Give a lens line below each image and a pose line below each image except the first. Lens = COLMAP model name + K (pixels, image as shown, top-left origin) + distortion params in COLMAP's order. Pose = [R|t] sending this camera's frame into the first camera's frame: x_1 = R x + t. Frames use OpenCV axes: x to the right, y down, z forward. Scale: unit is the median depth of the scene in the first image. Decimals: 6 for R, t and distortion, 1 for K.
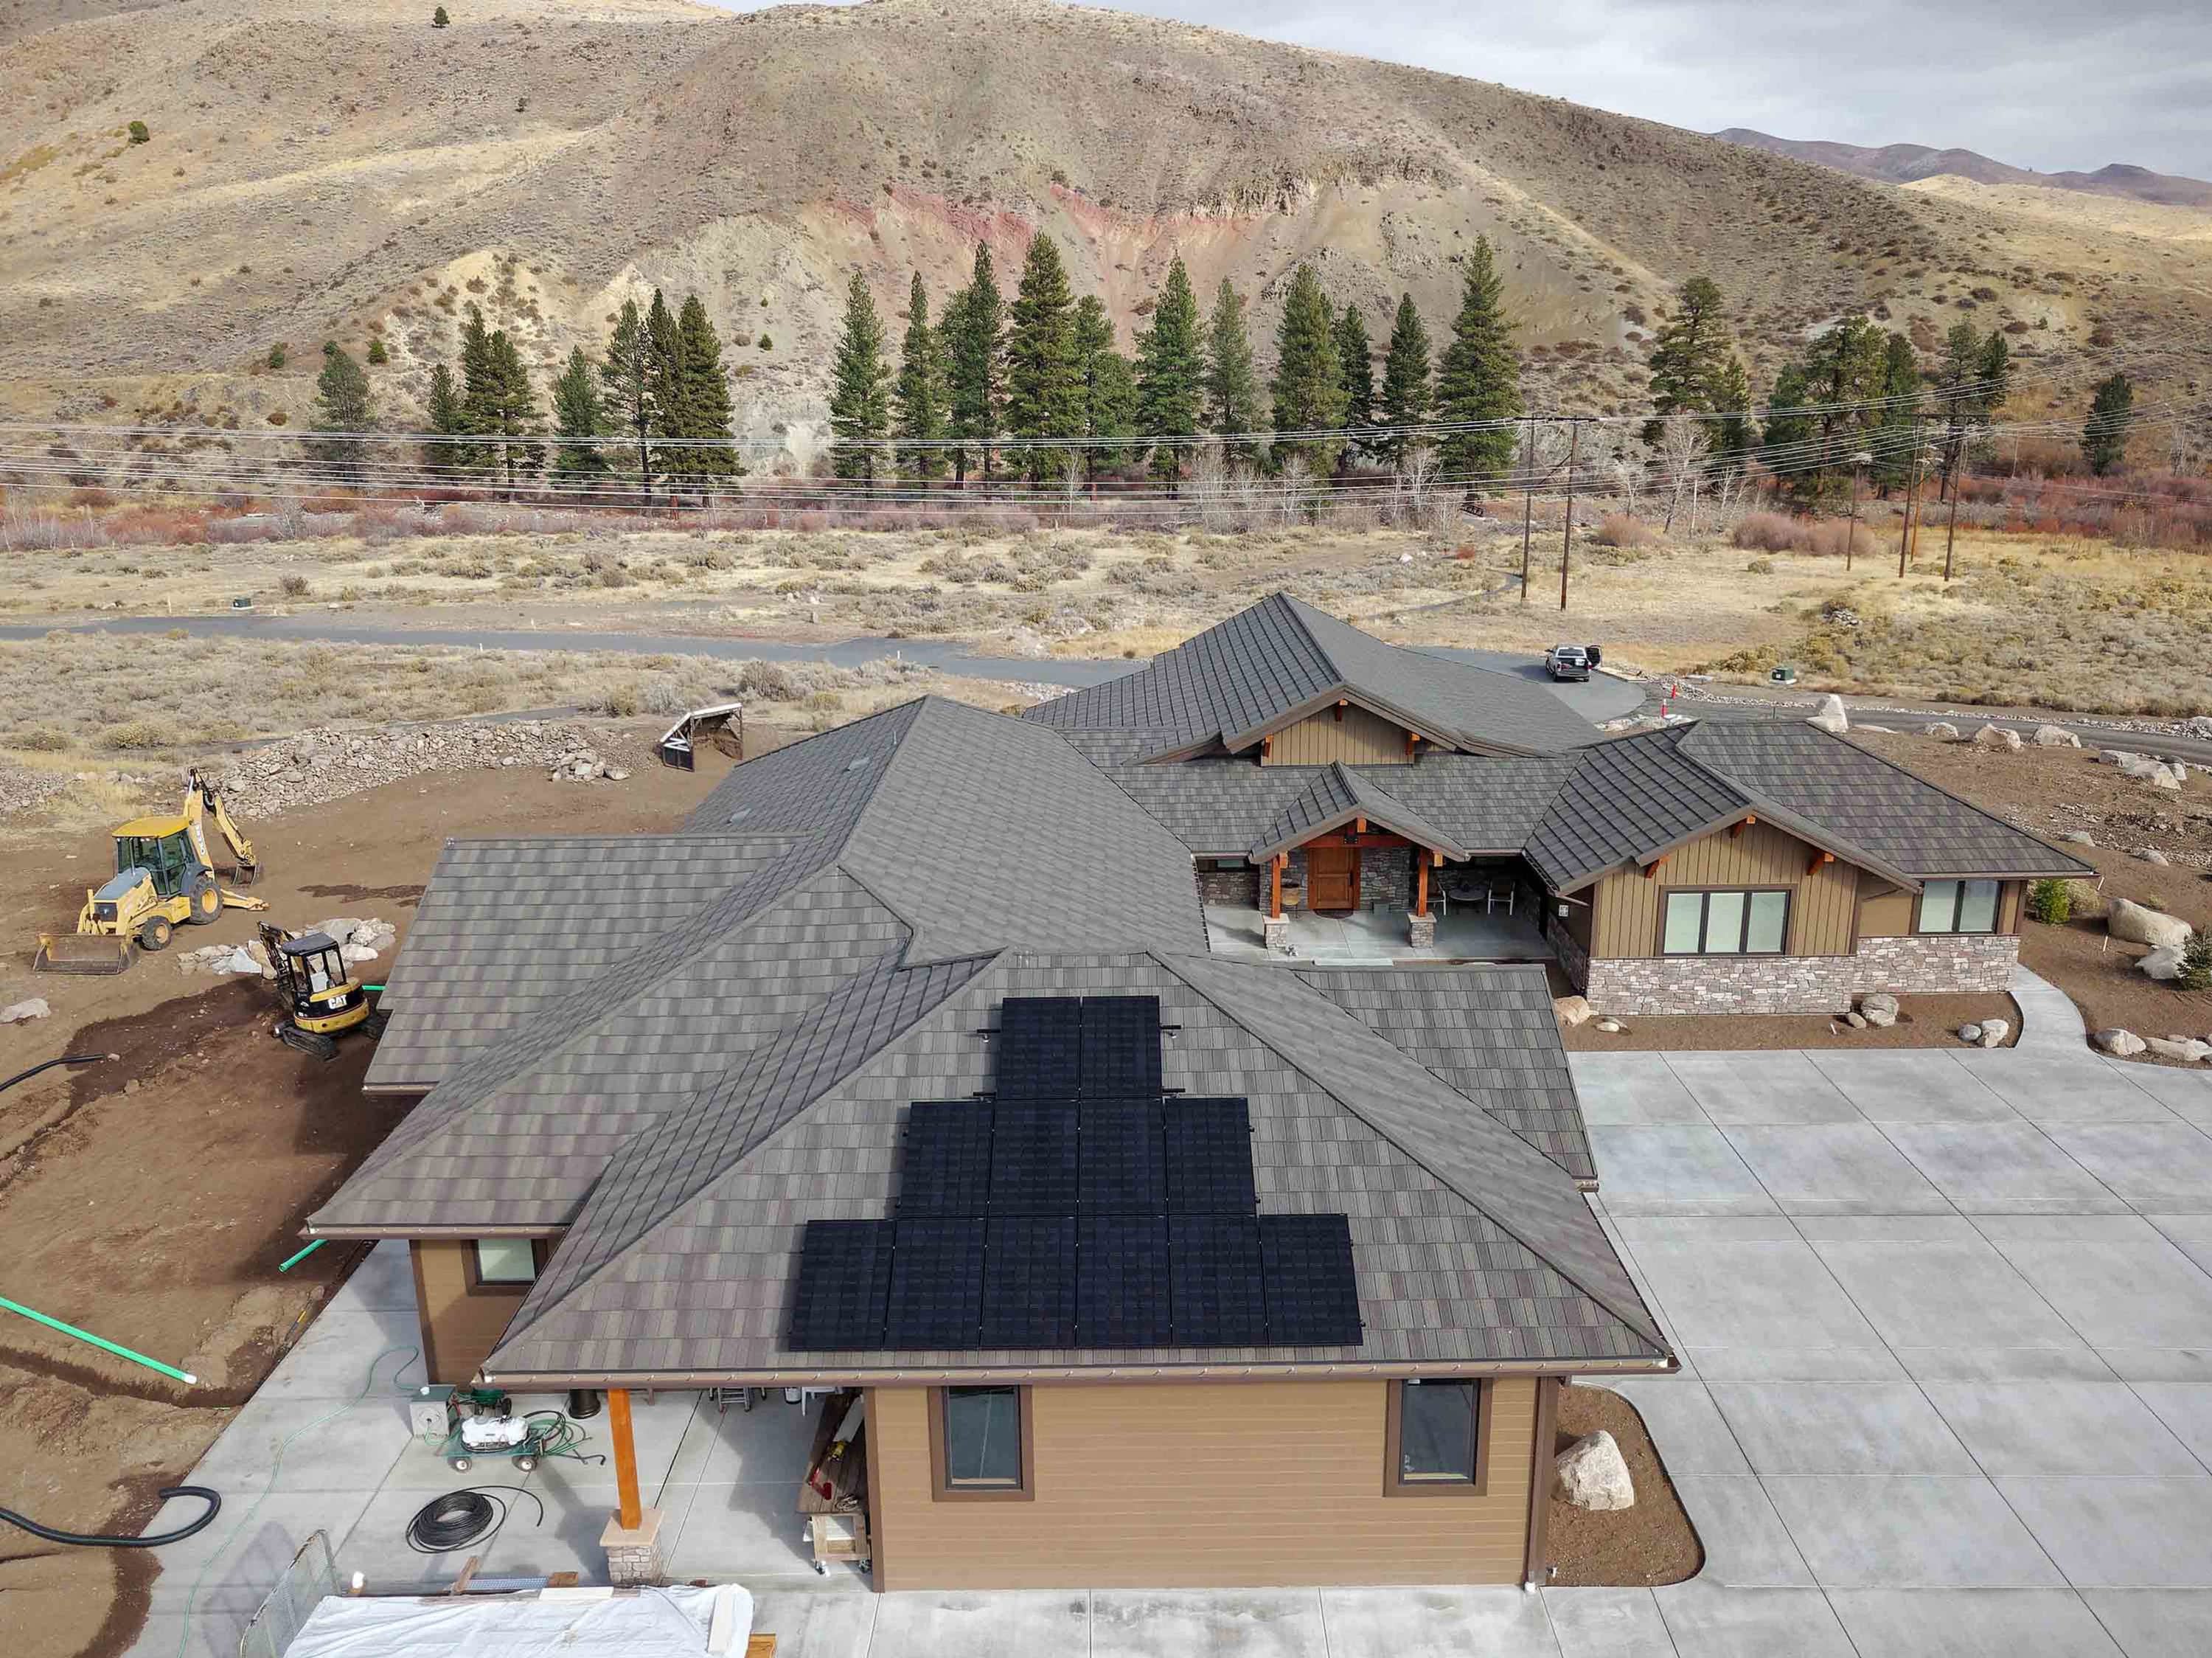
lens RADIAL K [[1699.7, 0, 1118.4], [0, 1699.7, 841.7], [0, 0, 1]] dist [-0.010808, 0.004002]
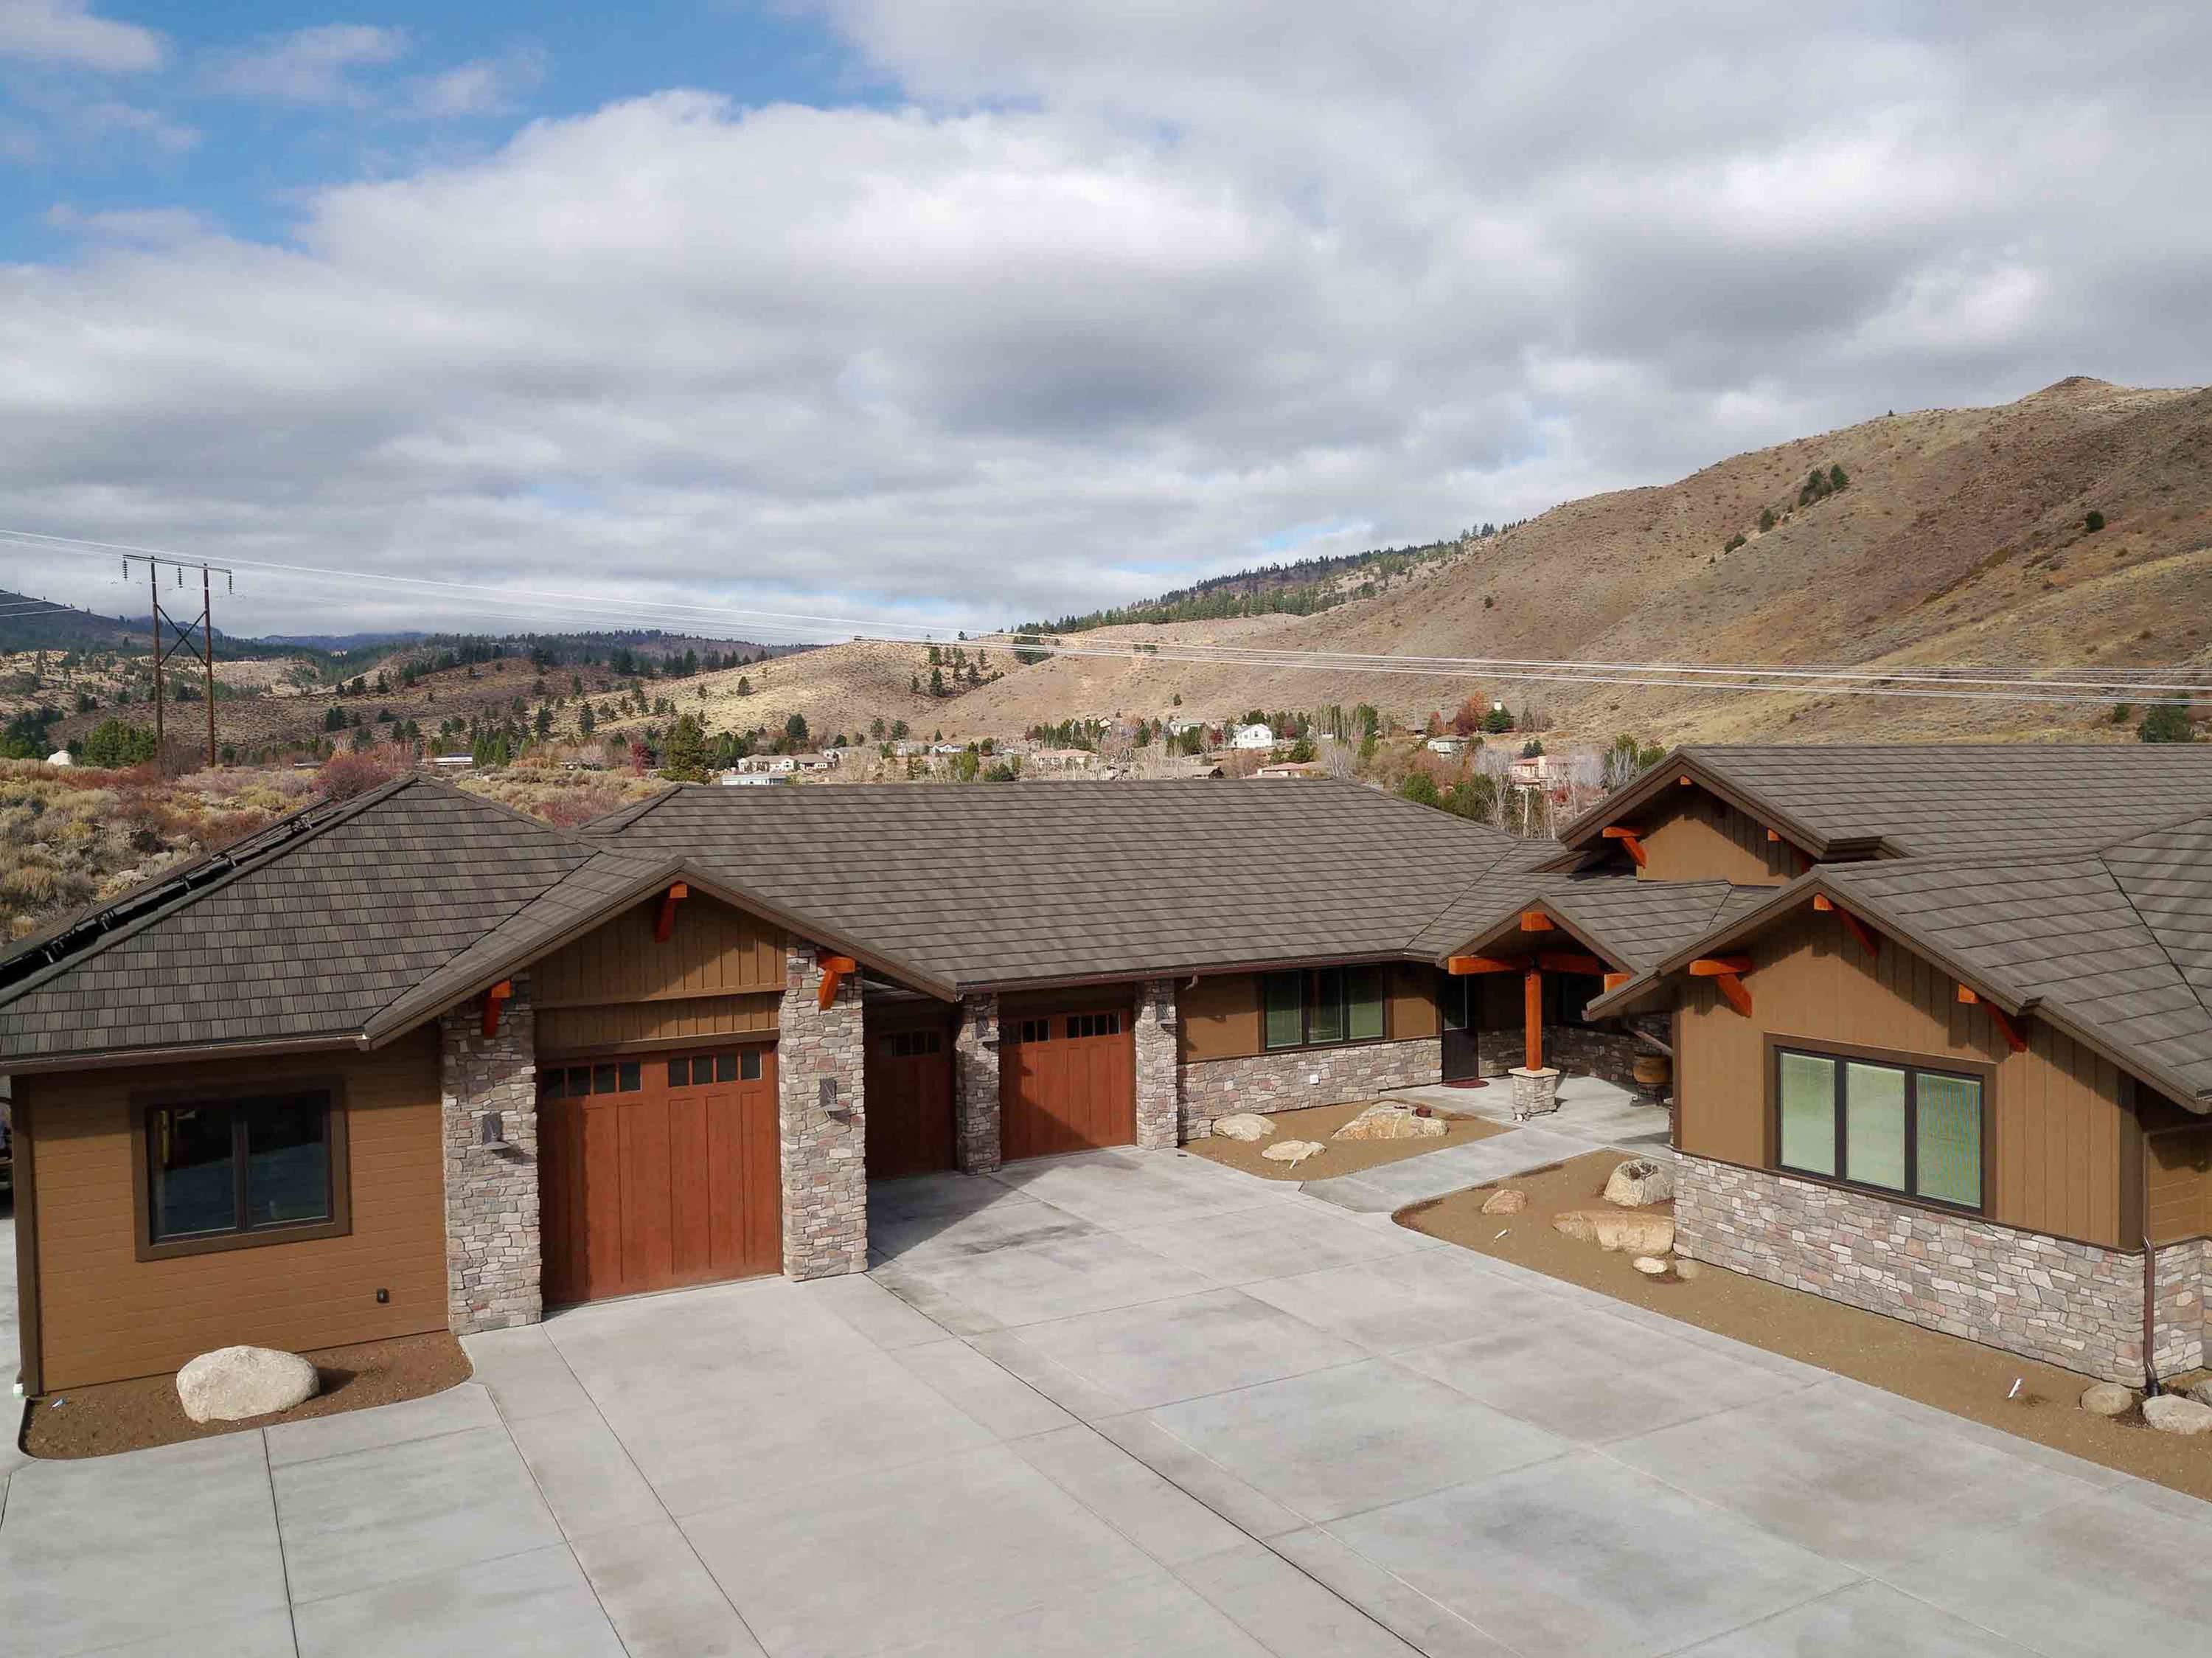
lens RADIAL K [[1698.9, 0, 1117.7], [0, 1698.9, 885.8], [0, 0, 1]] dist [-0.022544, -0.005538]
pose [[0.481861, 0.049823, -0.874830, 0.686509], [-0.223114, 0.972452, -0.067510, 0.062178], [0.847367, 0.227718, 0.479703, 0.535003]]
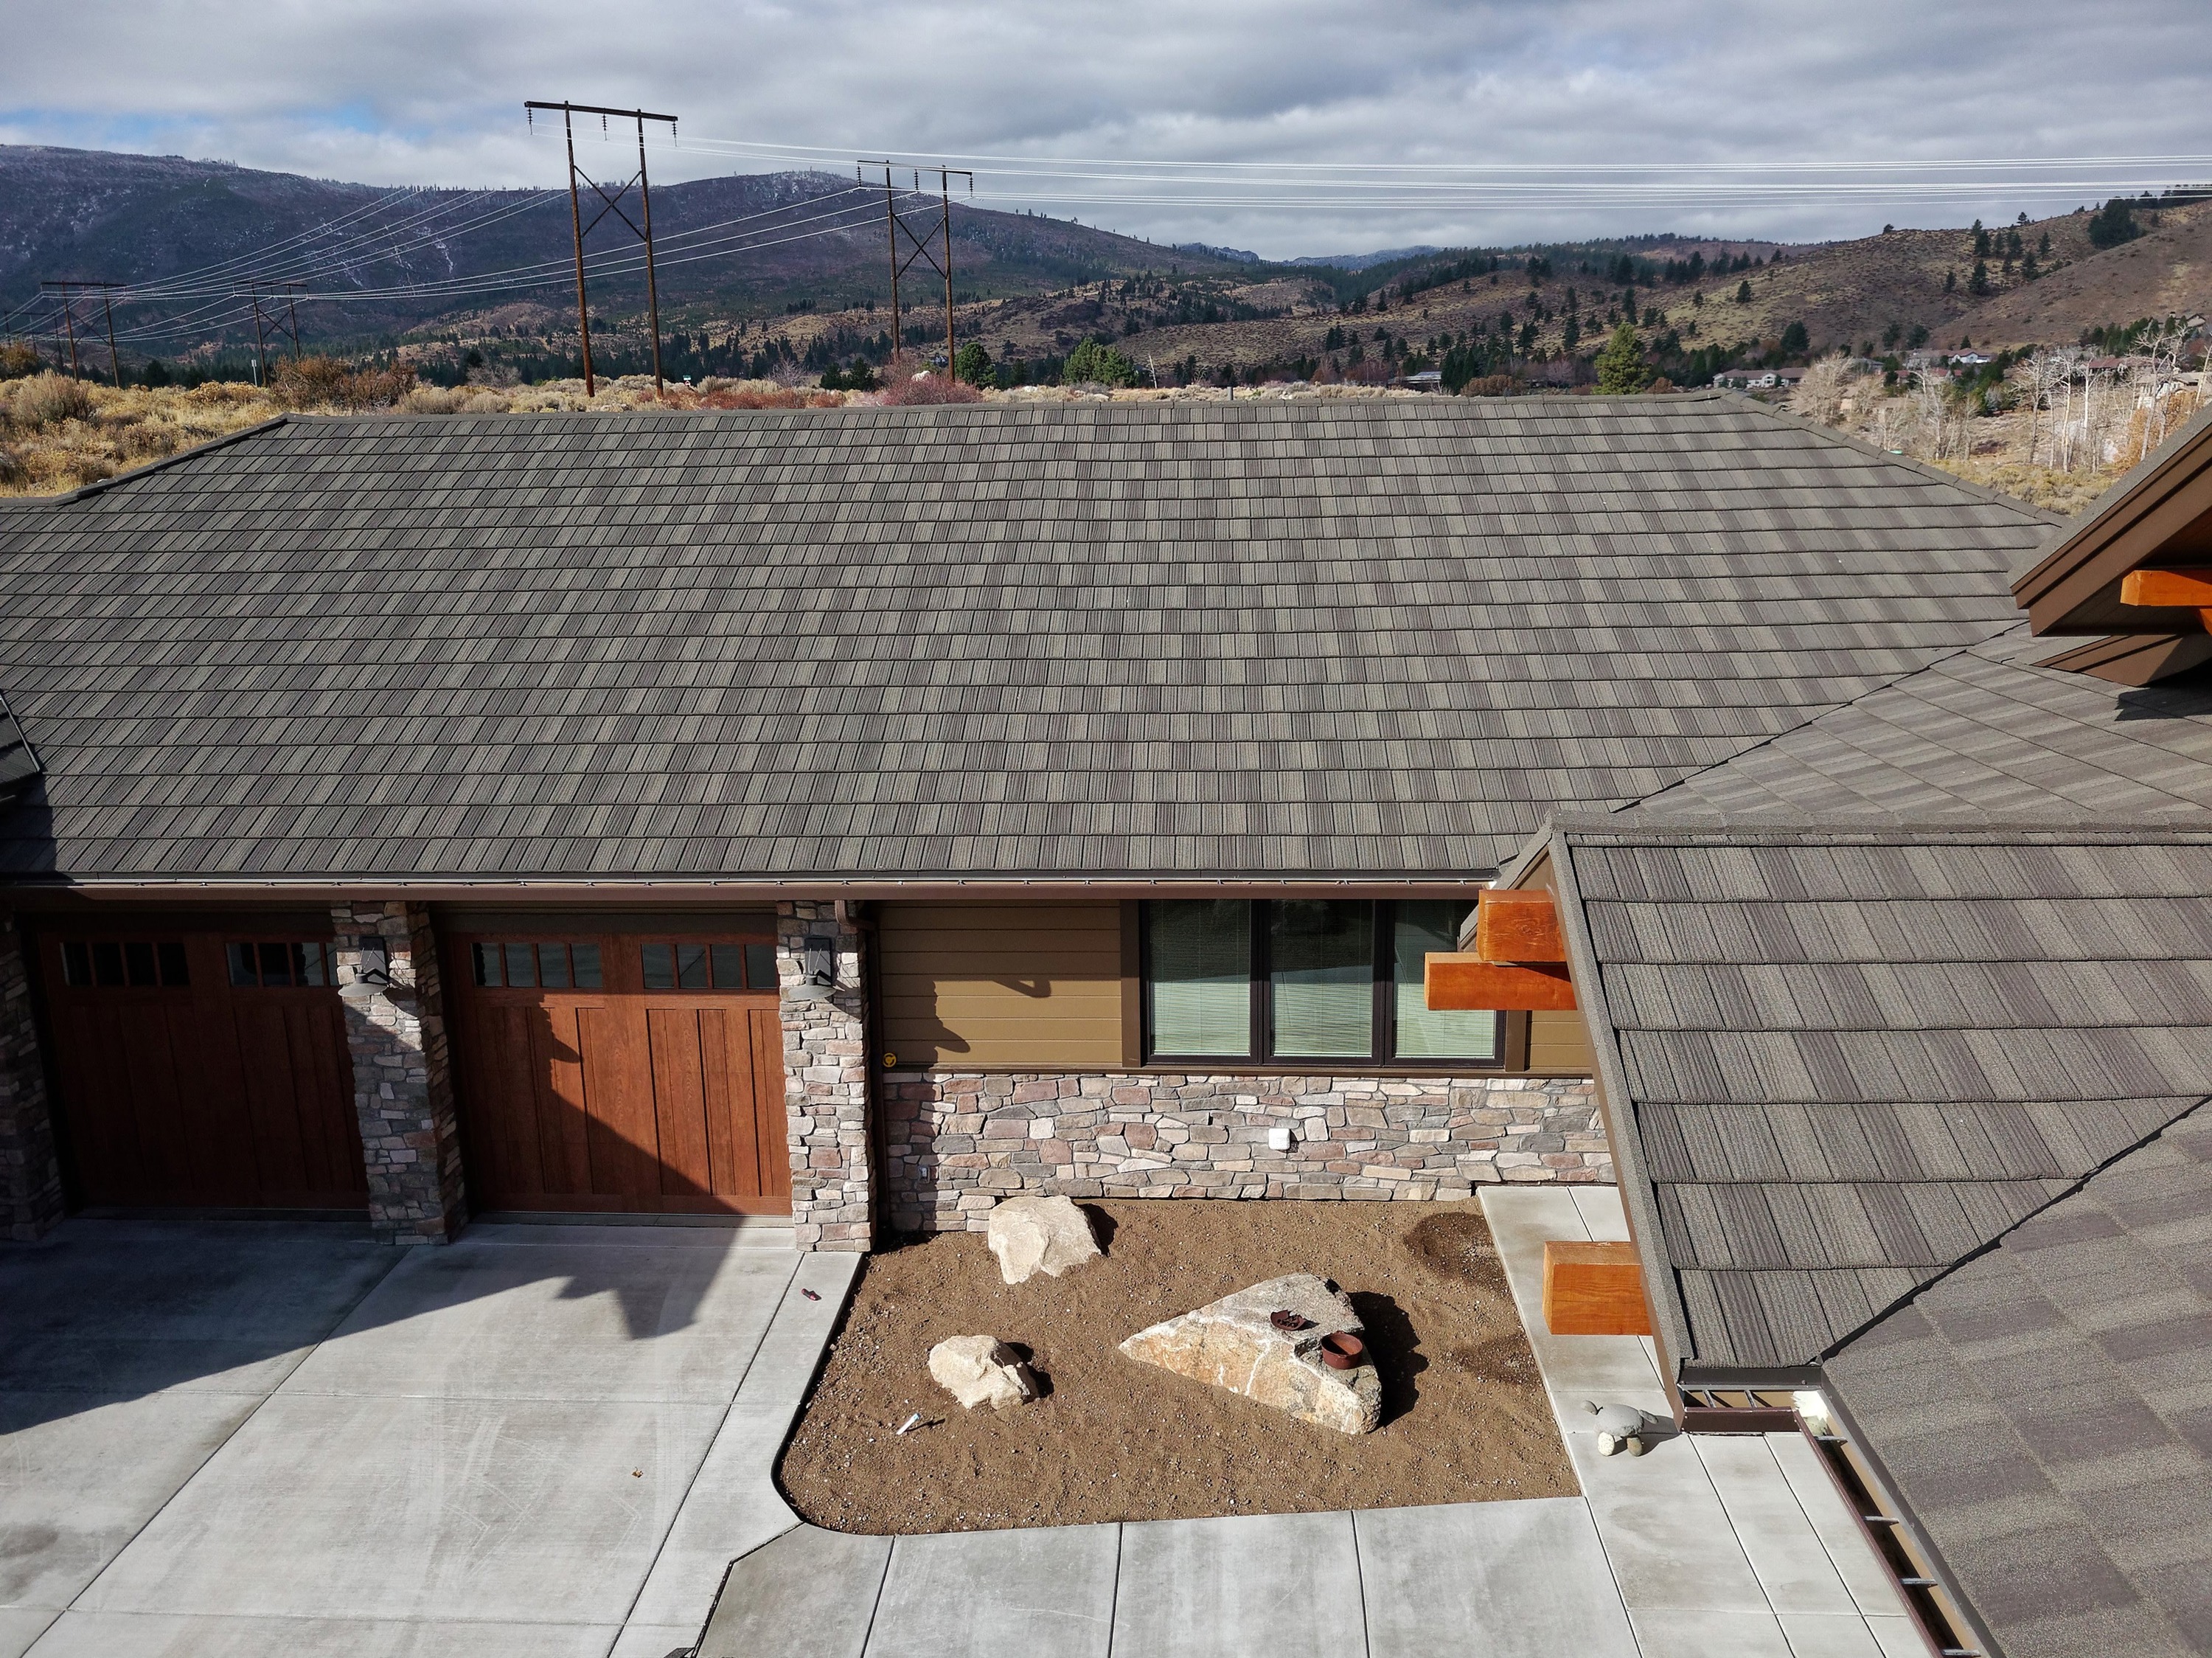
lens RADIAL K [[1699.7, 0, 1118.4], [0, 1699.7, 841.7], [0, 0, 1]] dist [-0.010808, 0.004002]
pose [[-0.063514, 0.246881, -0.966962, 0.340284], [-0.253005, 0.933281, 0.254900, -0.059784], [0.965378, 0.260836, 0.003185, 0.981847]]
